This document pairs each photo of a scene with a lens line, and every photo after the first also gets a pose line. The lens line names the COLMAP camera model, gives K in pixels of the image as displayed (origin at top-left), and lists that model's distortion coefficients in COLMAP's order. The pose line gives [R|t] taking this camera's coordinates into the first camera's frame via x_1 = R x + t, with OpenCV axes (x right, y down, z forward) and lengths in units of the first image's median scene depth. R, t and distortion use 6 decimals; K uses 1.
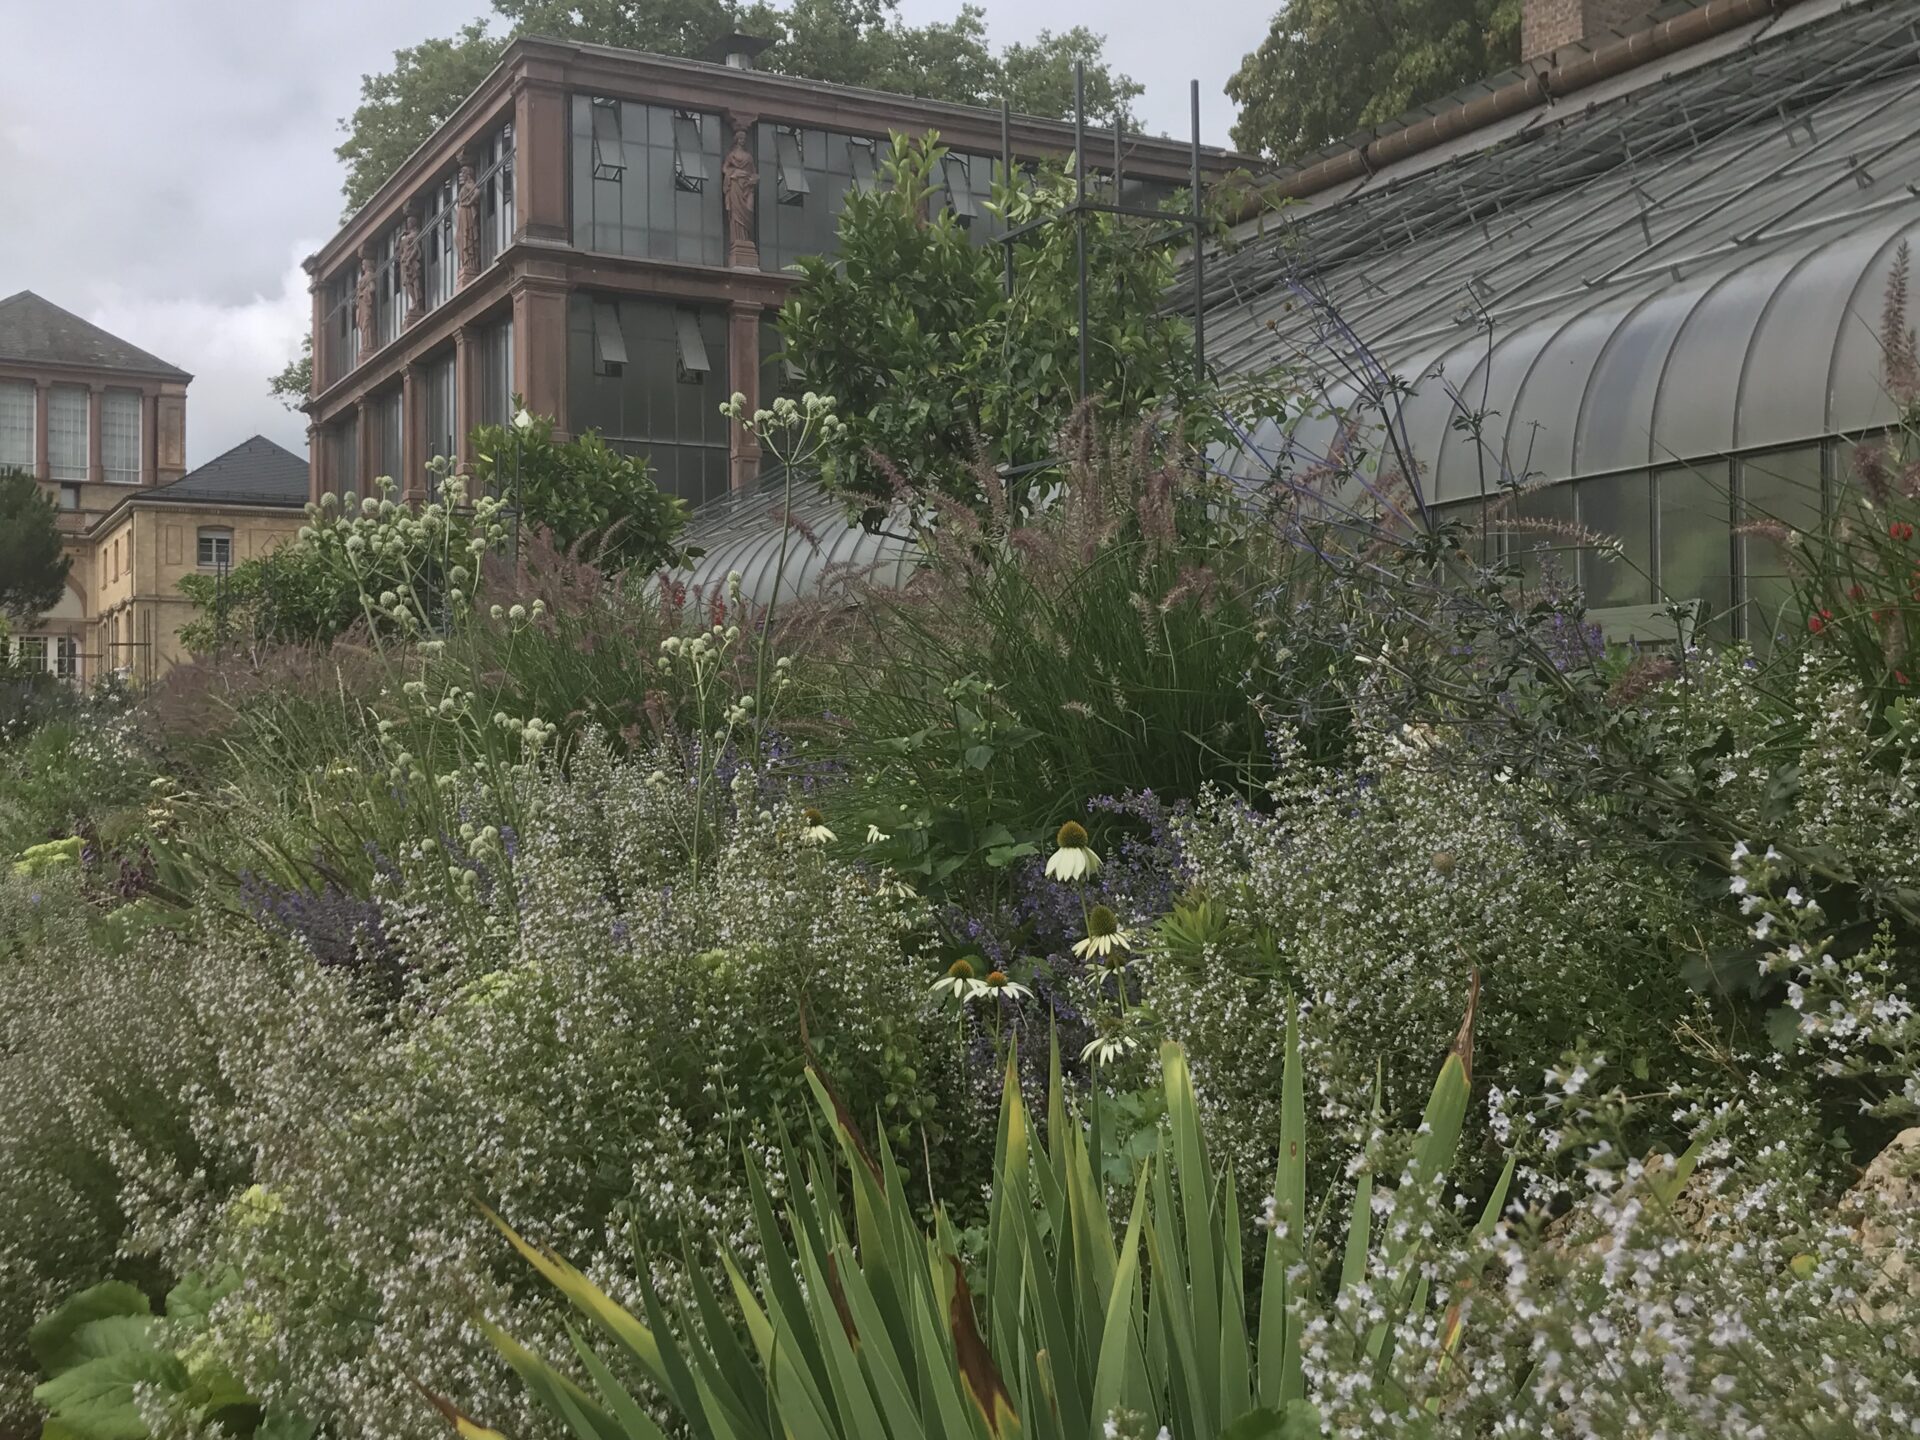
lens RADIAL K [[2027.1, 0, 940.3], [0, 2027.1, 703.1], [0, 0, 1]] dist [0.028942, 0.000000]
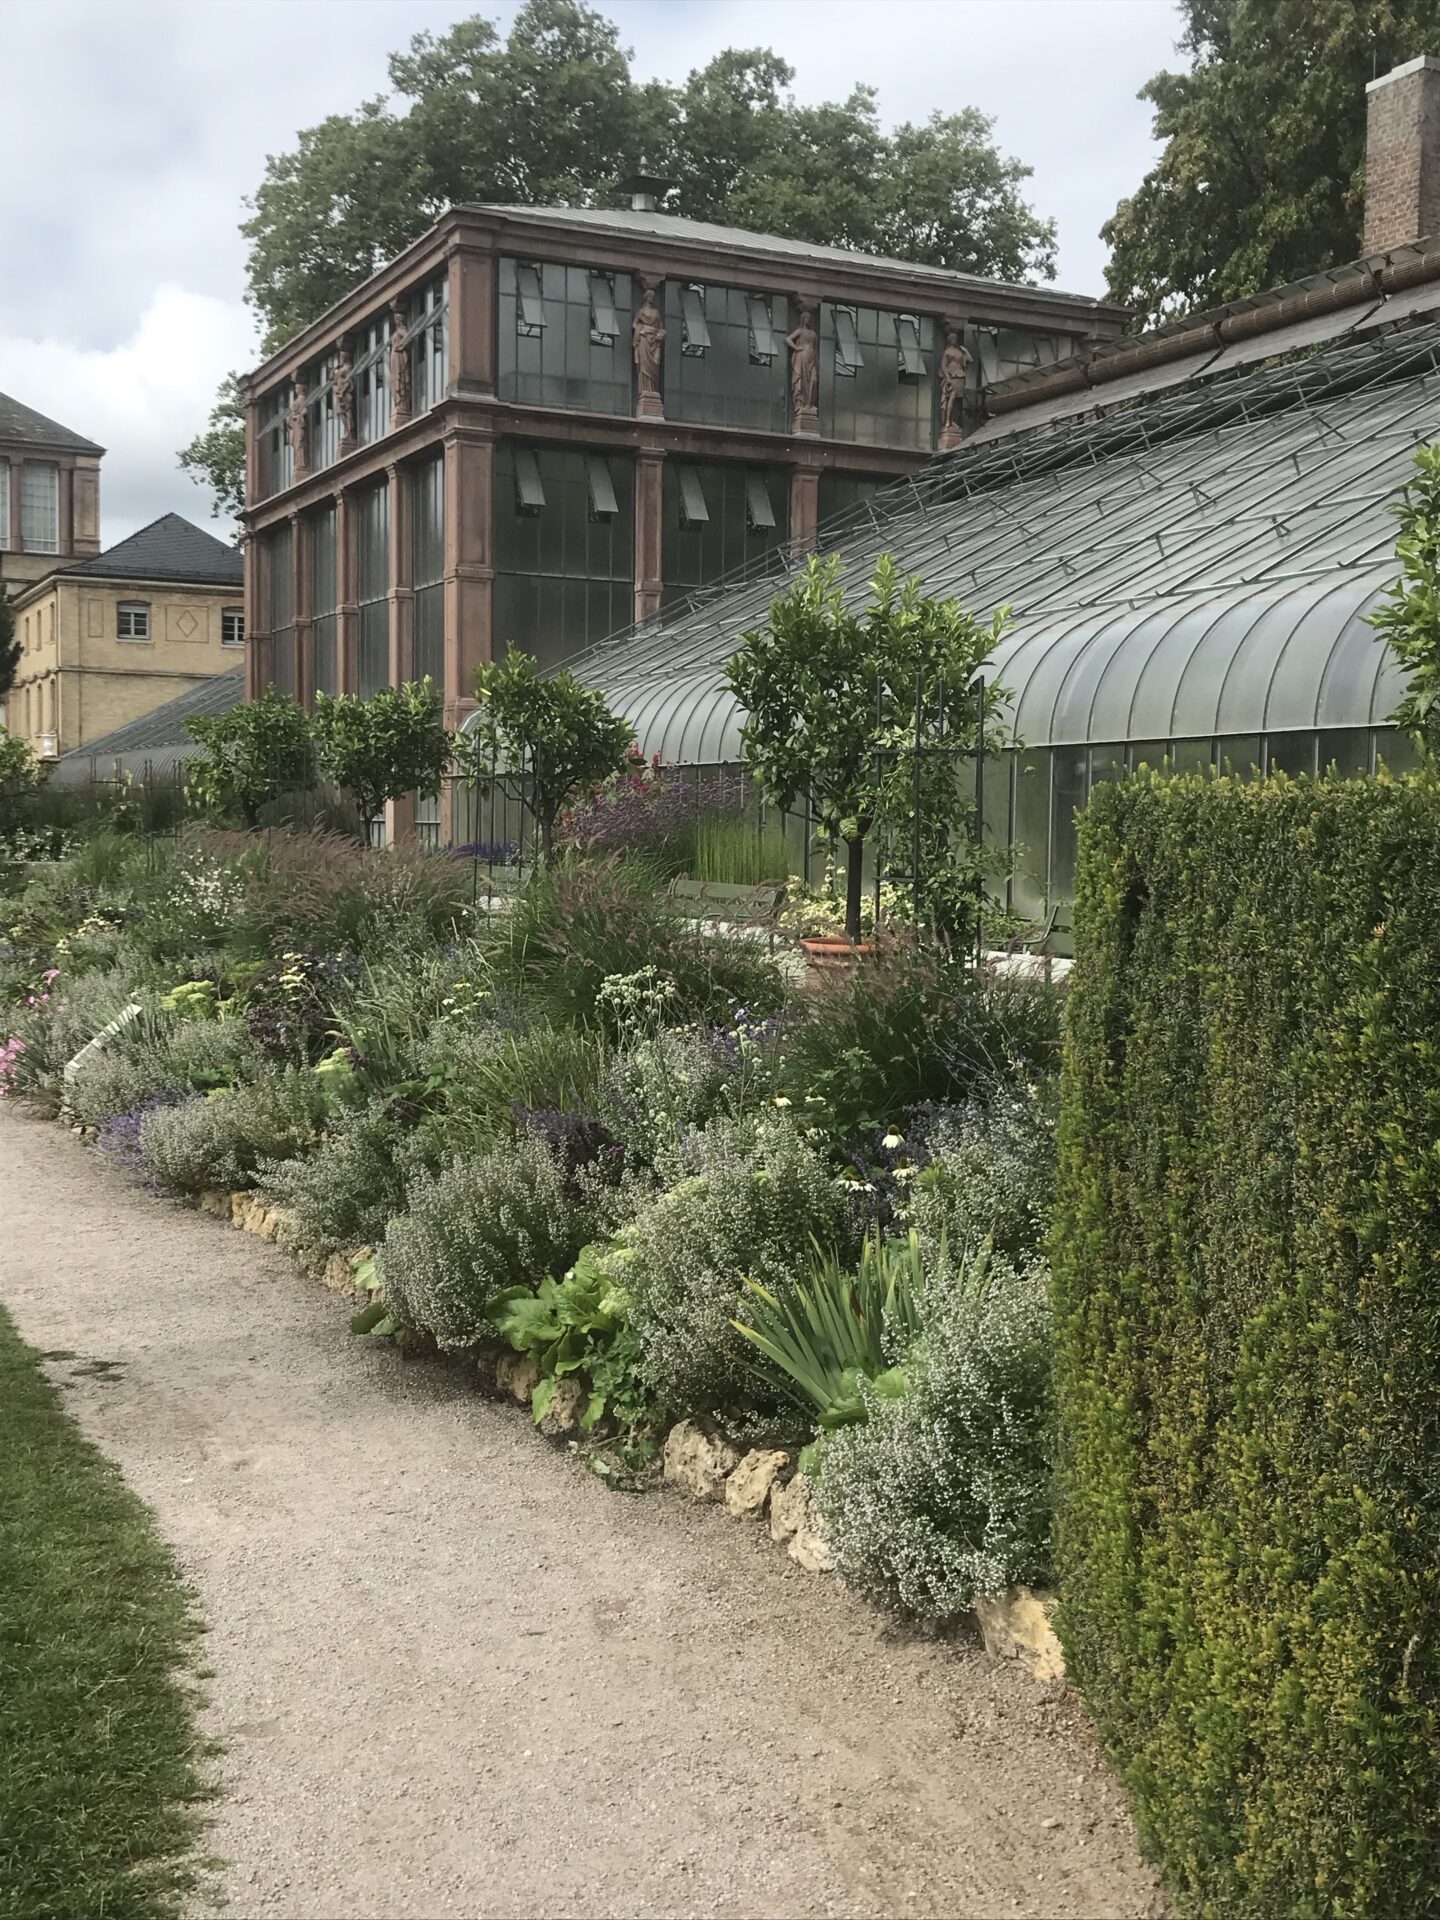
lens RADIAL K [[2027.1, 0, 723.1], [0, 2027.1, 975.9], [0, 0, 1]] dist [0.028942, 0.000000]
pose [[0.998855, 0.023366, -0.041746, -0.003075], [-0.018674, 0.993817, 0.109453, -0.026067], [0.044046, -0.108548, 0.993115, -0.099507]]
